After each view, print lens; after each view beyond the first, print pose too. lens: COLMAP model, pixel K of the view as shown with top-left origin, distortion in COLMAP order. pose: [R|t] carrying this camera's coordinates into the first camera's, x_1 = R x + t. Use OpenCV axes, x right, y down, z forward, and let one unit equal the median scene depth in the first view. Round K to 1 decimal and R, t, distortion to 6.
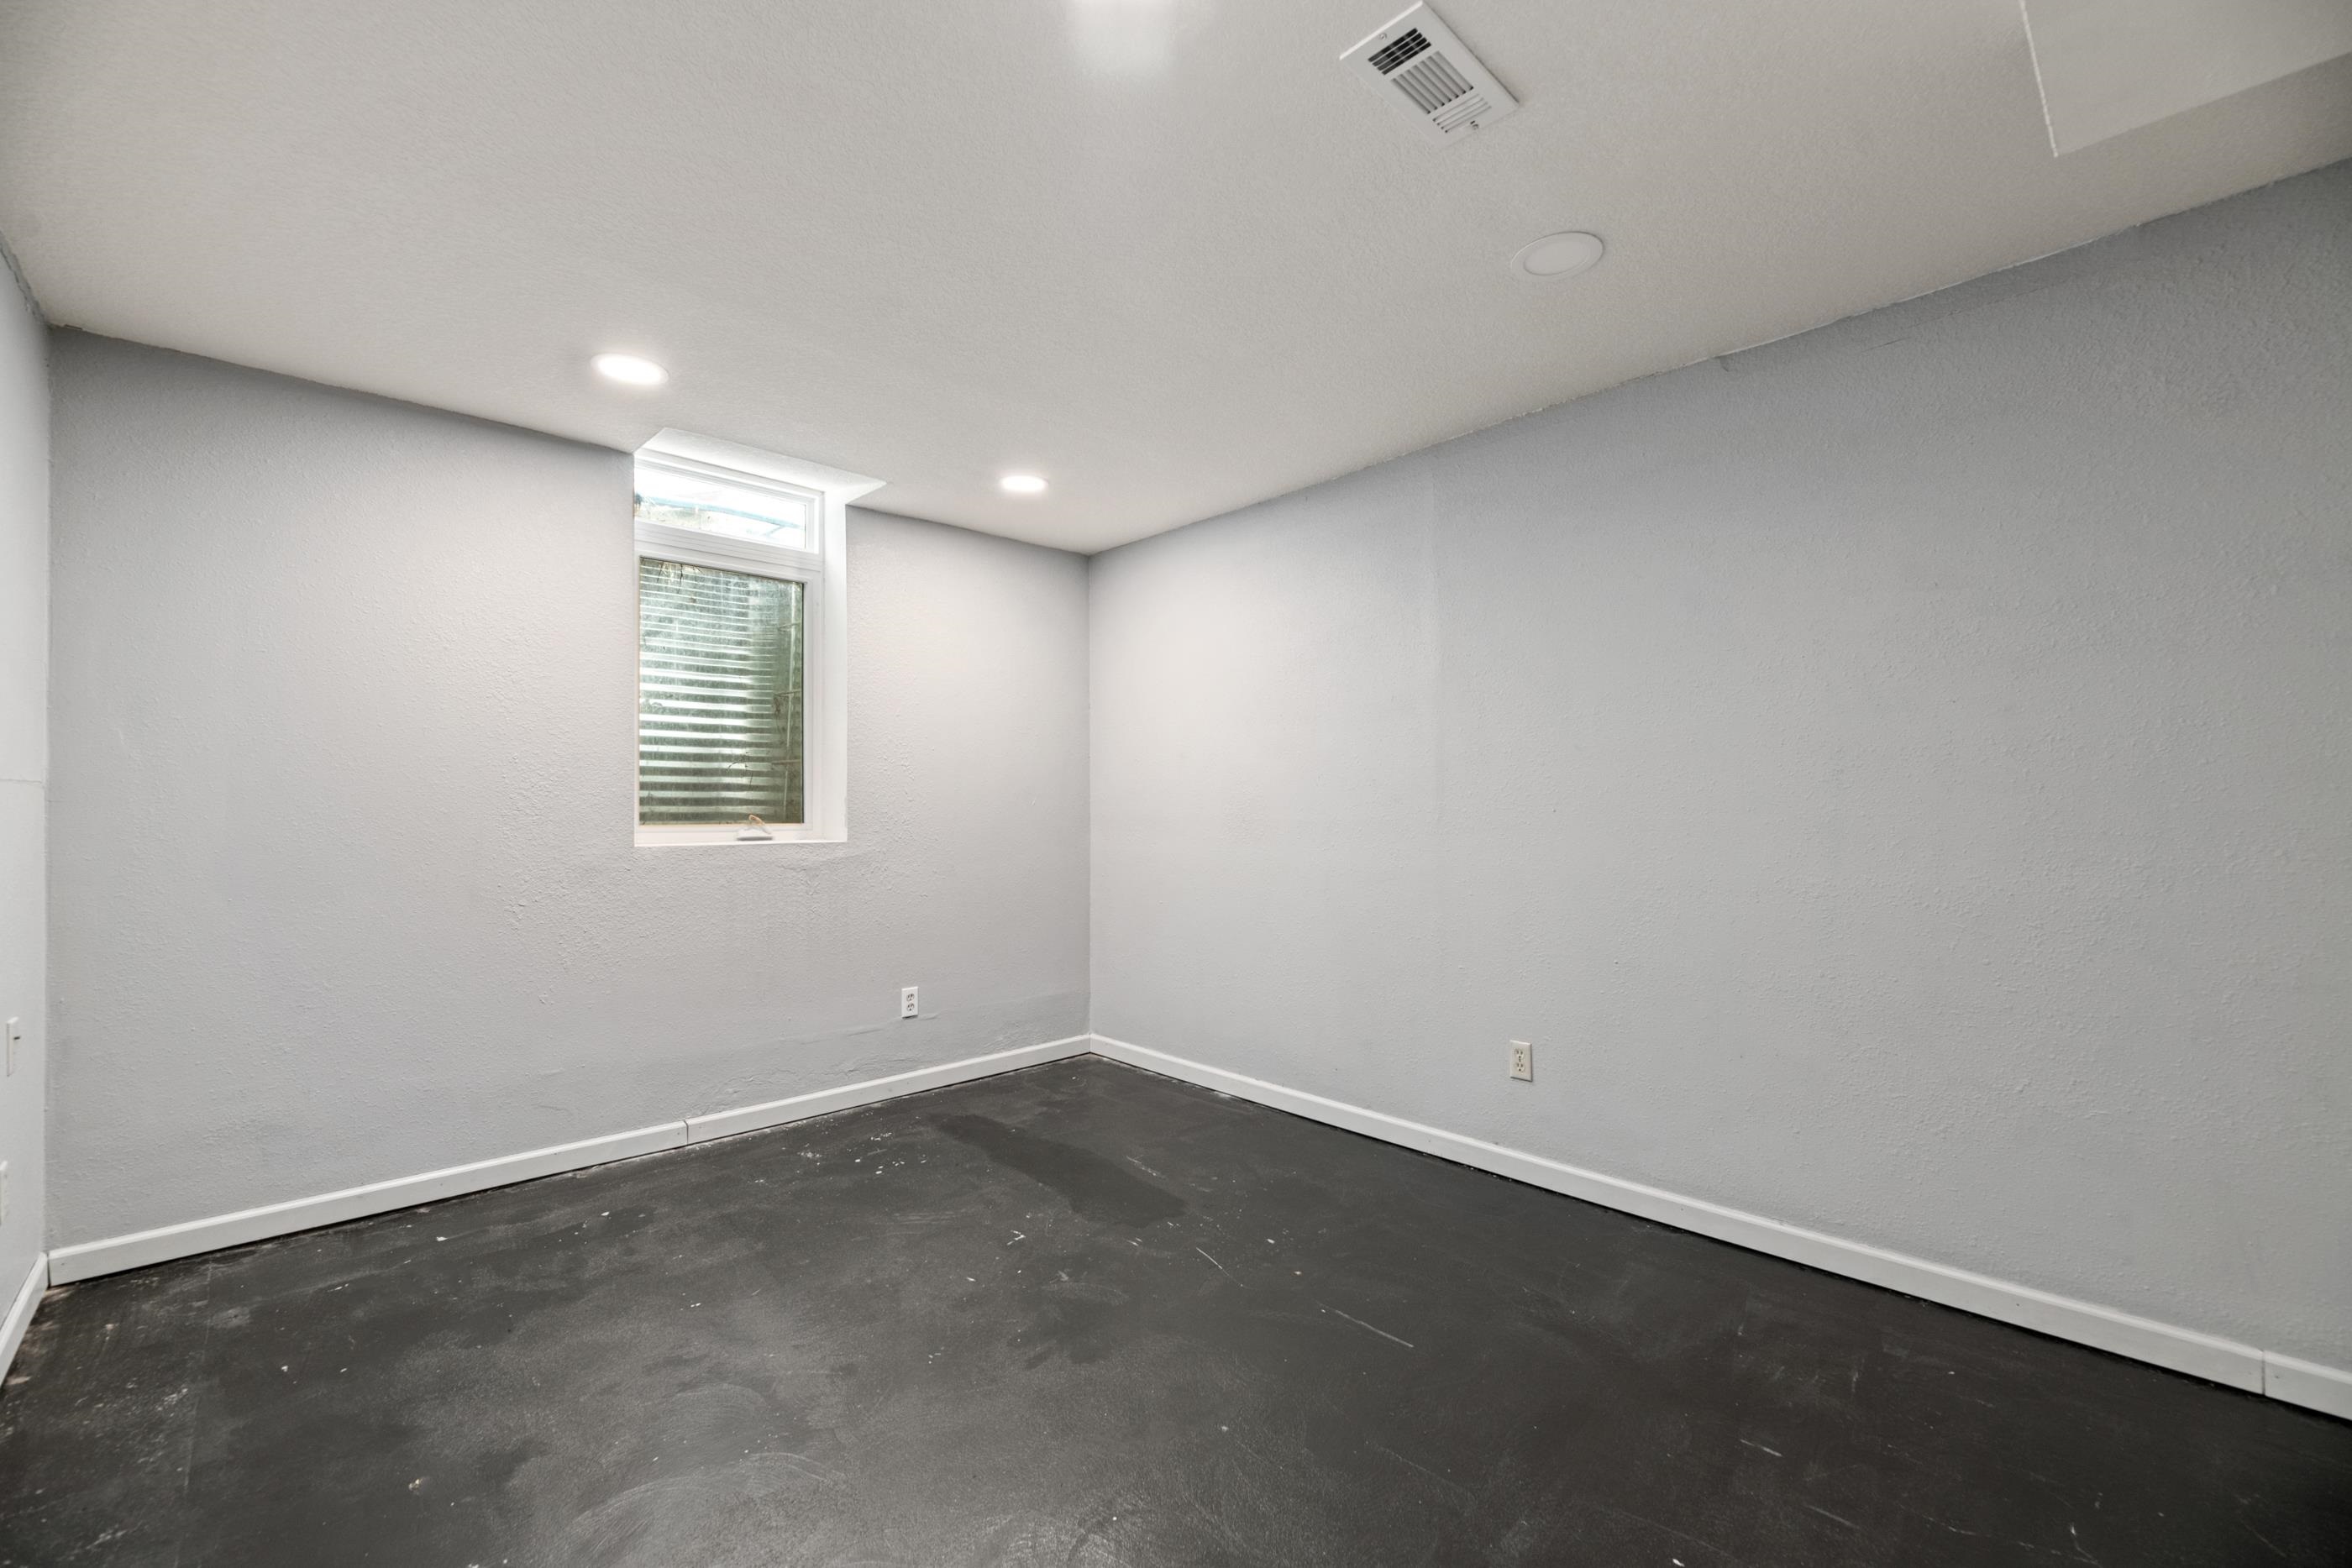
lens RADIAL K [[969.9, 0, 1165.8], [0, 969.9, 800.4], [0, 0, 1]] dist [-0.001587, -0.001989]
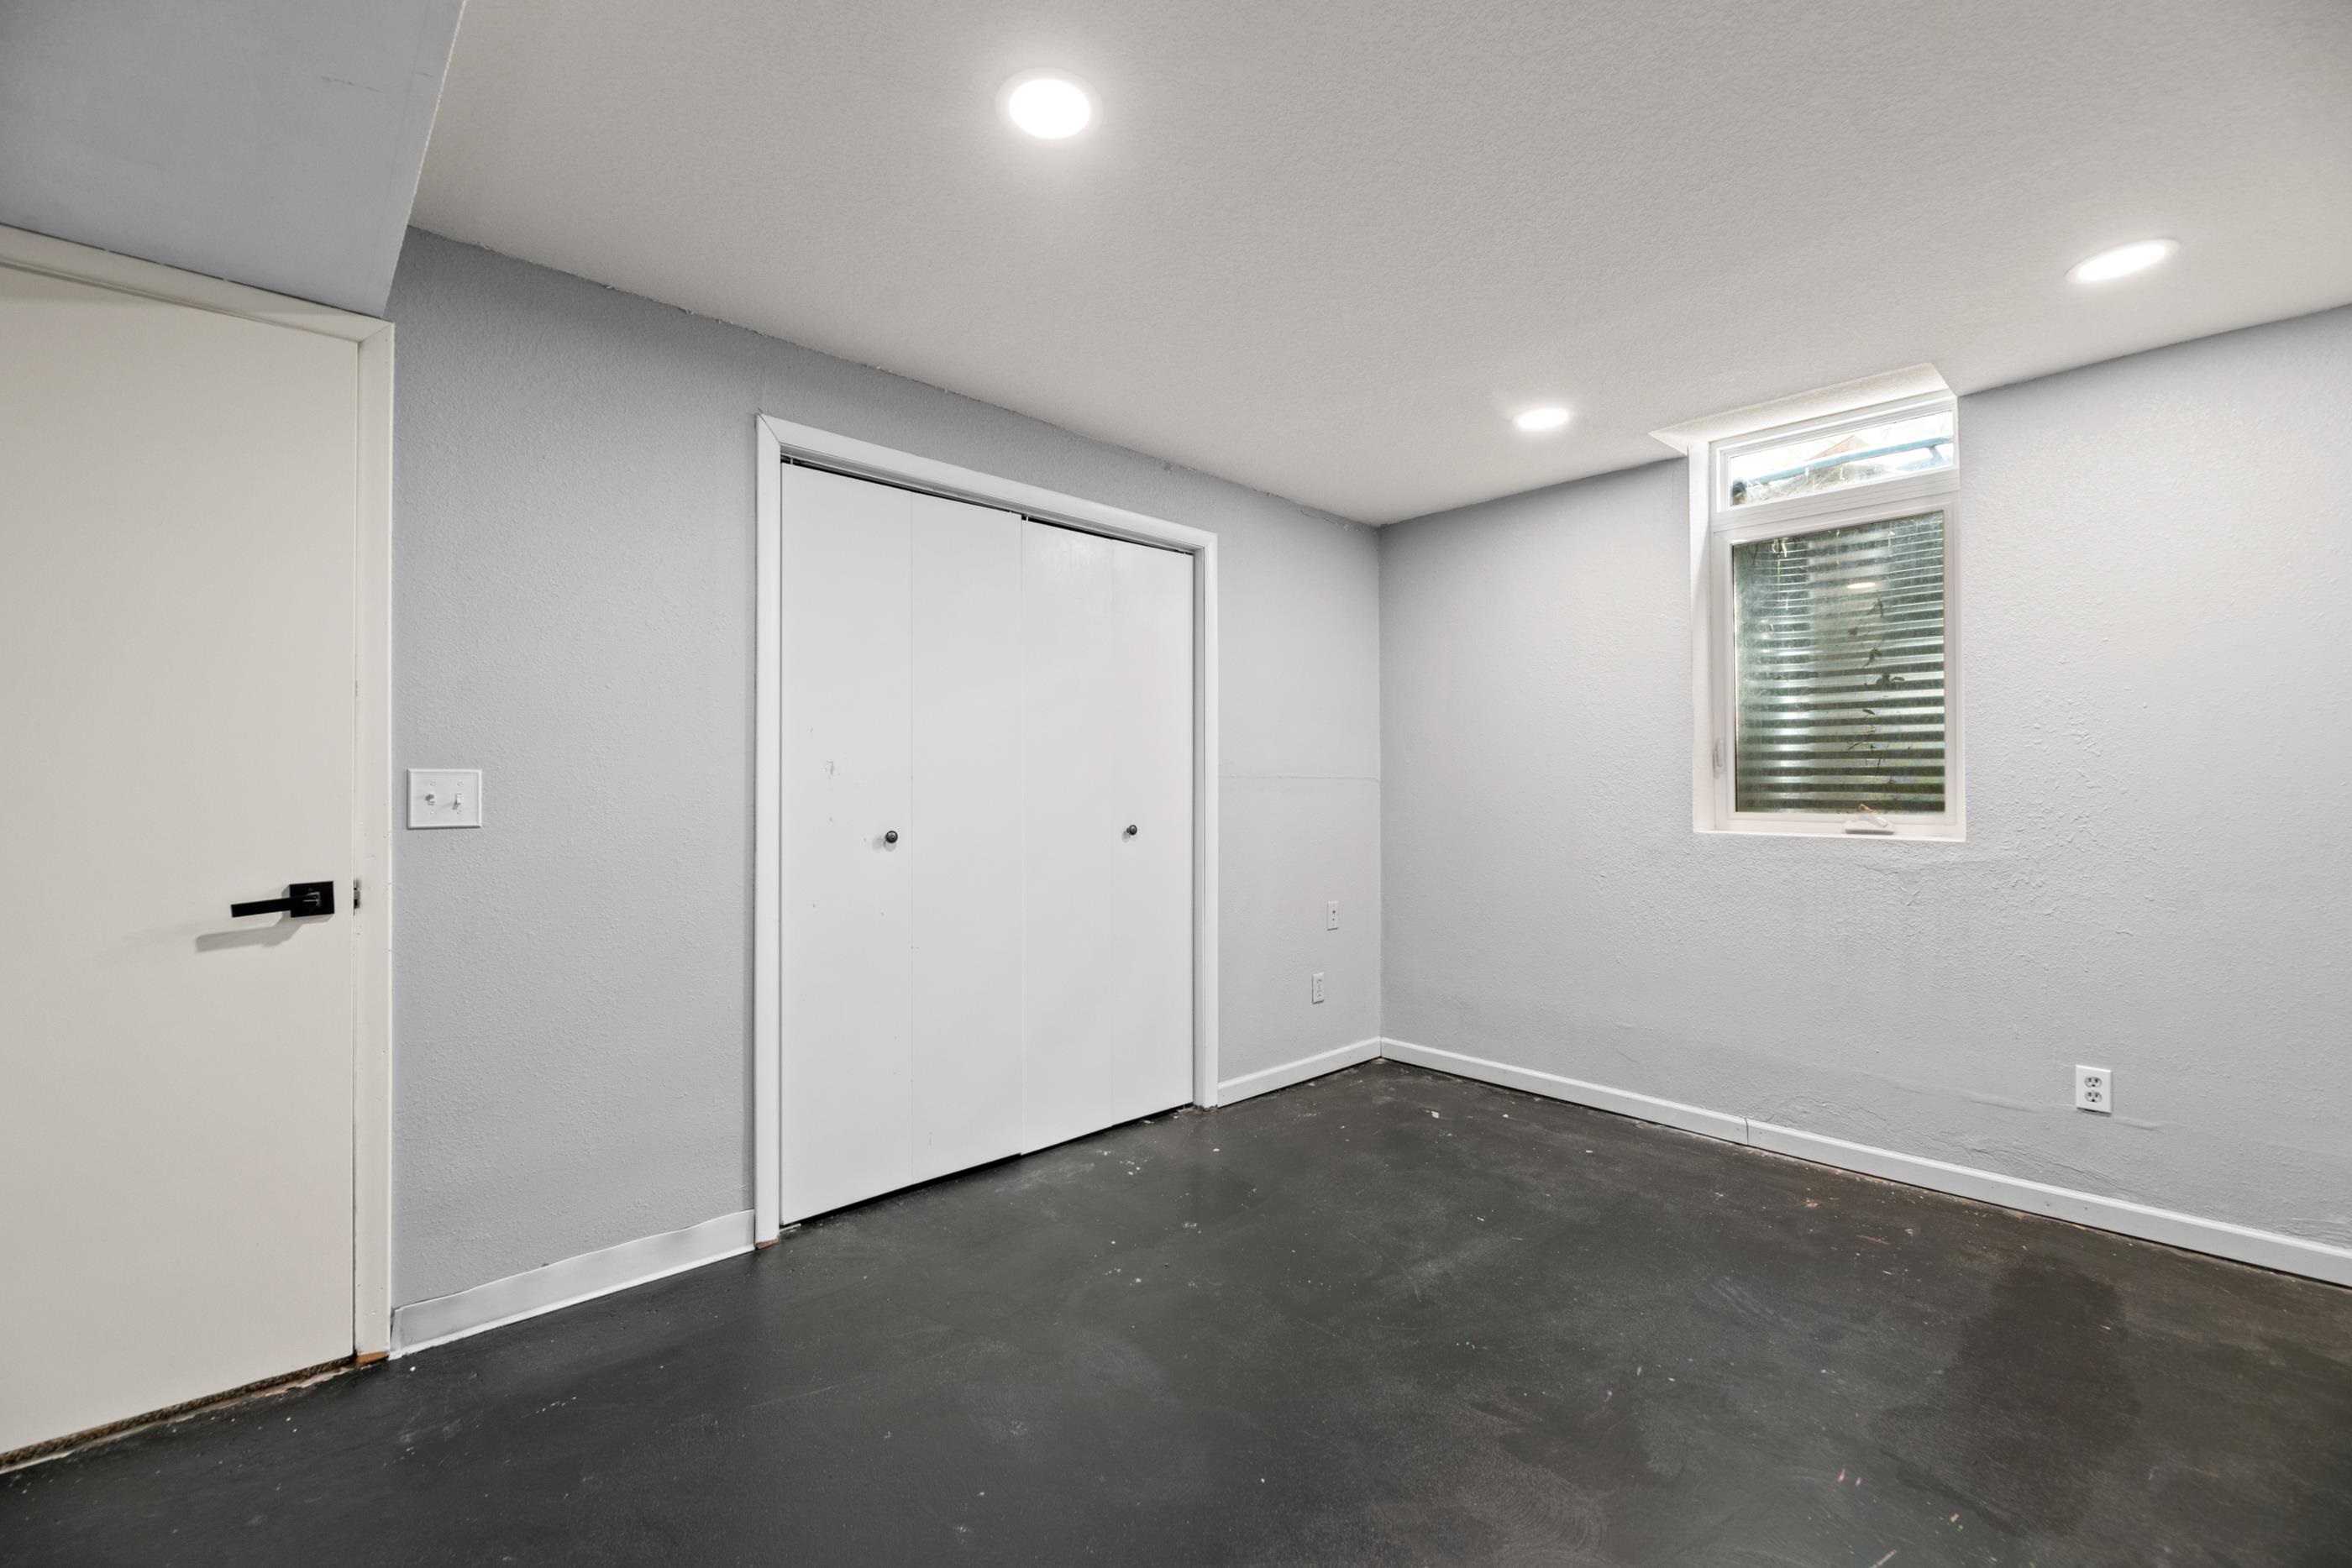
lens RADIAL K [[969.9, 0, 1165.7], [0, 969.9, 780.8], [0, 0, 1]] dist [-0.001587, -0.001989]
pose [[-0.011785, -0.008236, -0.999897, 0.473886], [0.004455, 0.999956, -0.008289, -0.000943], [0.999921, -0.004552, -0.011748, 0.431882]]
